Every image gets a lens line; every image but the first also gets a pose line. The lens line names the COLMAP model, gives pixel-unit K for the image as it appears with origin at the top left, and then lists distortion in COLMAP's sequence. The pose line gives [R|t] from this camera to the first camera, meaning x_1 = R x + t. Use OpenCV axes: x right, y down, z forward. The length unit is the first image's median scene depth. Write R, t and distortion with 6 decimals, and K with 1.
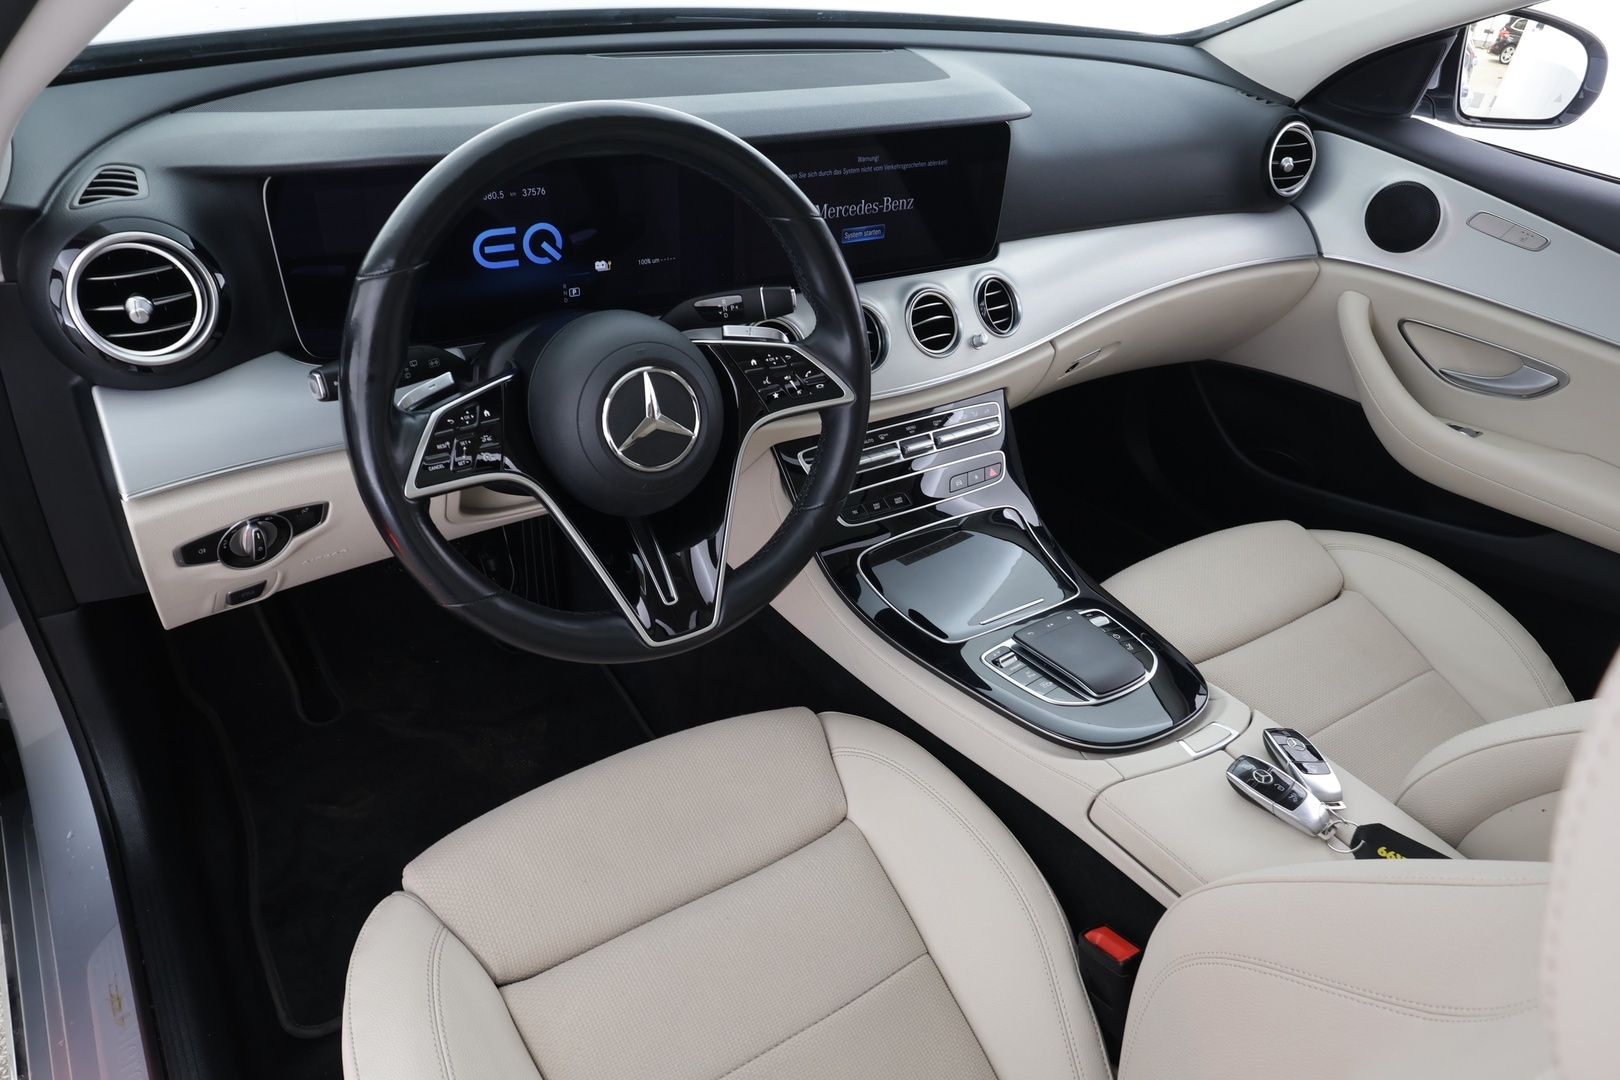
lens RADIAL K [[1114.5, 0, 819.6], [0, 1114.5, 533.7], [0, 0, 1]] dist [0.015258, -0.003929]
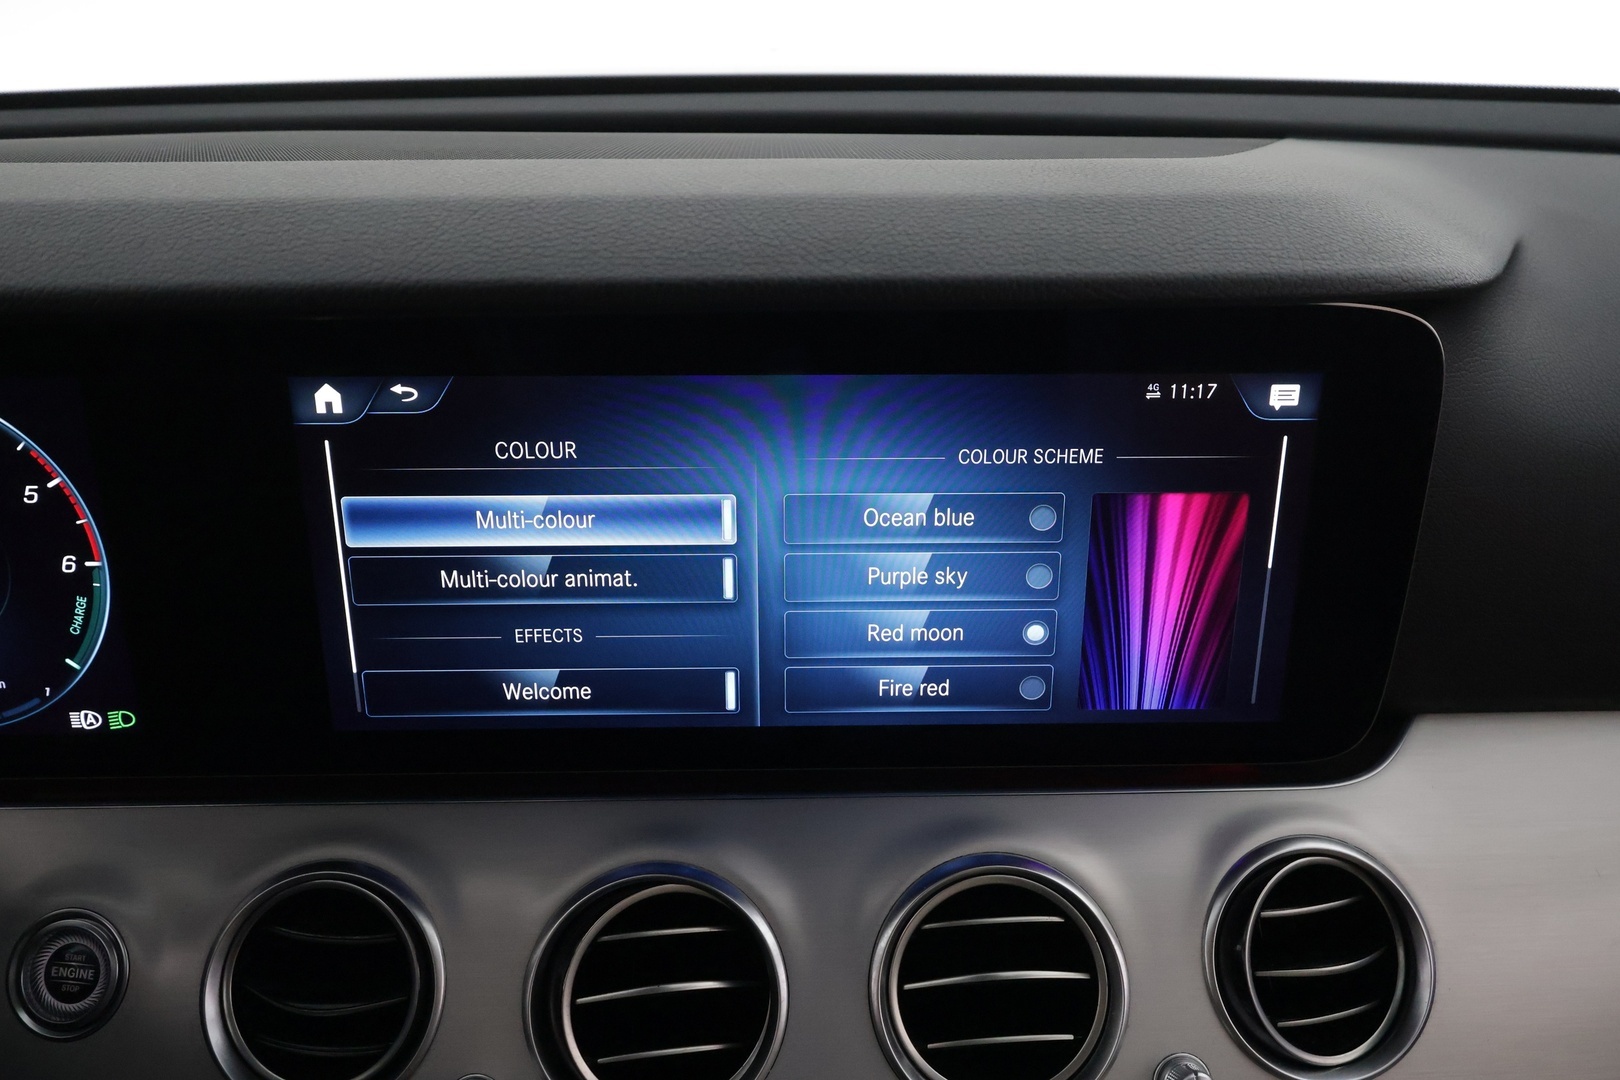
lens RADIAL K [[1342.0, 0, 808.7], [0, 1342.0, 544.3], [0, 0, 1]] dist [0.004798, -0.007234]
pose [[0.839523, 0.133400, -0.526693, 0.232567], [-0.231157, 0.964976, -0.124046, -0.252119], [0.491699, 0.225888, 0.840956, 0.694202]]
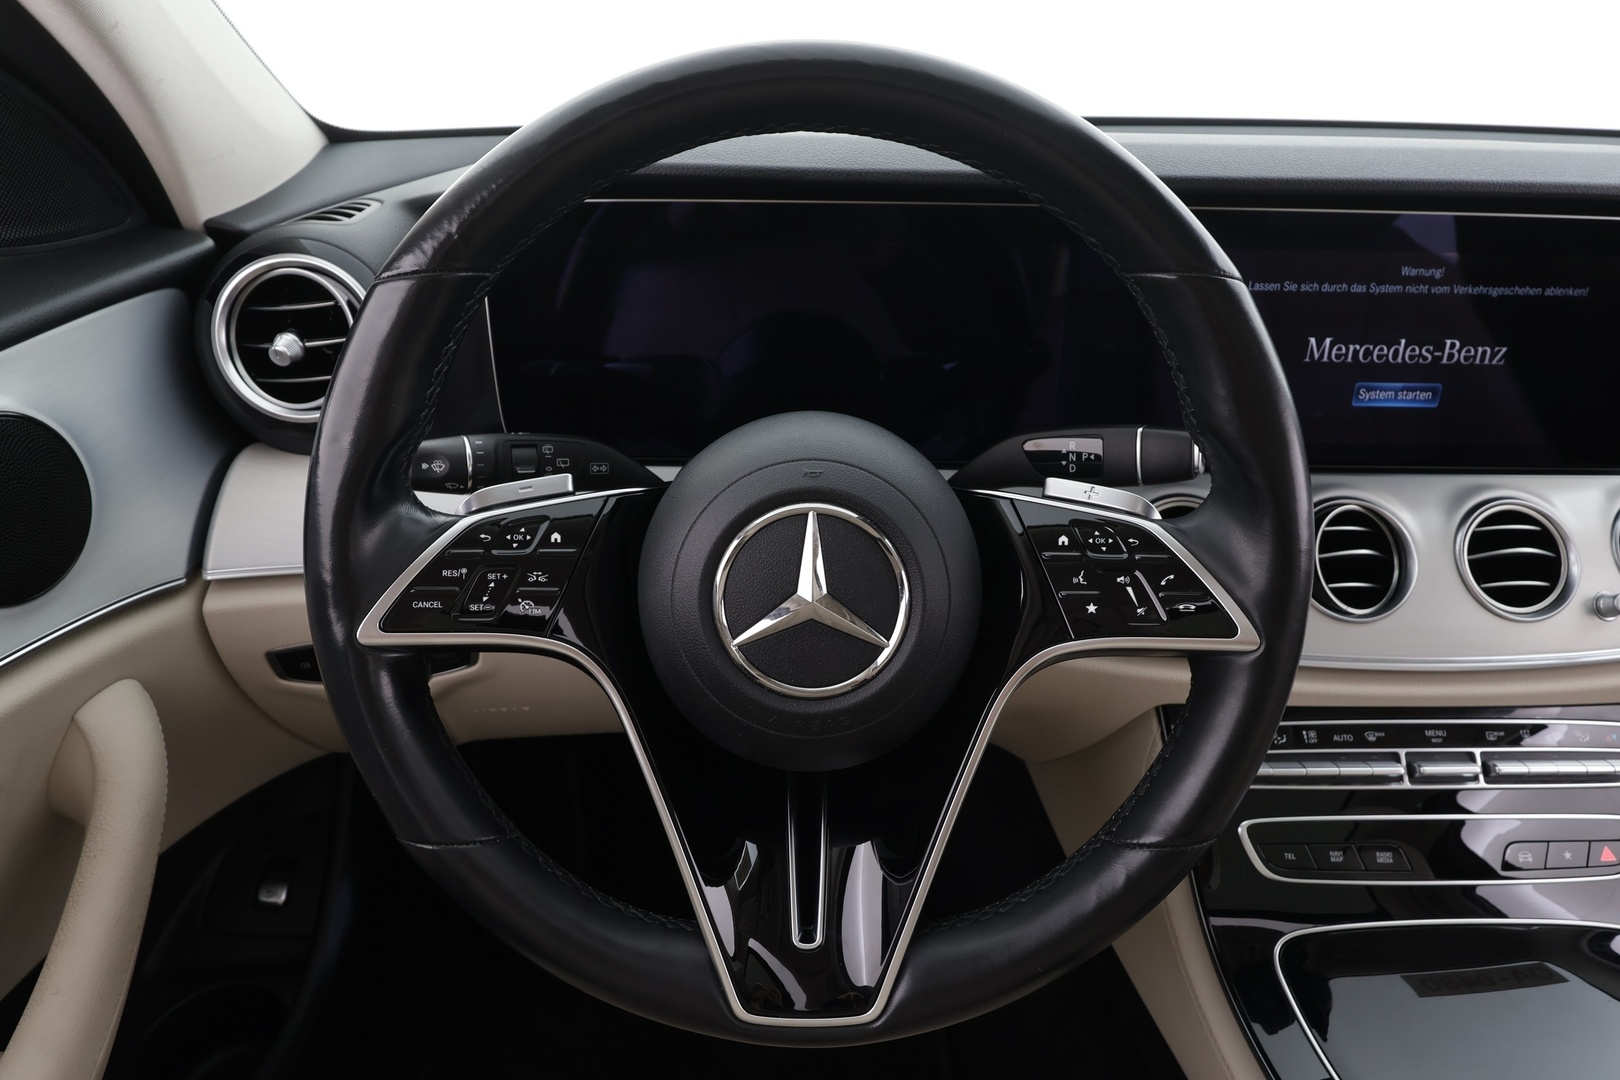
lens RADIAL K [[1033.8, 0, 799.0], [0, 1033.8, 535.6], [0, 0, 1]] dist [-0.001094, 0.003399]
pose [[0.843432, 0.149592, -0.515989, 0.067427], [-0.246422, 0.961179, -0.124141, -0.048648], [0.477387, 0.231856, 0.847552, 0.397871]]
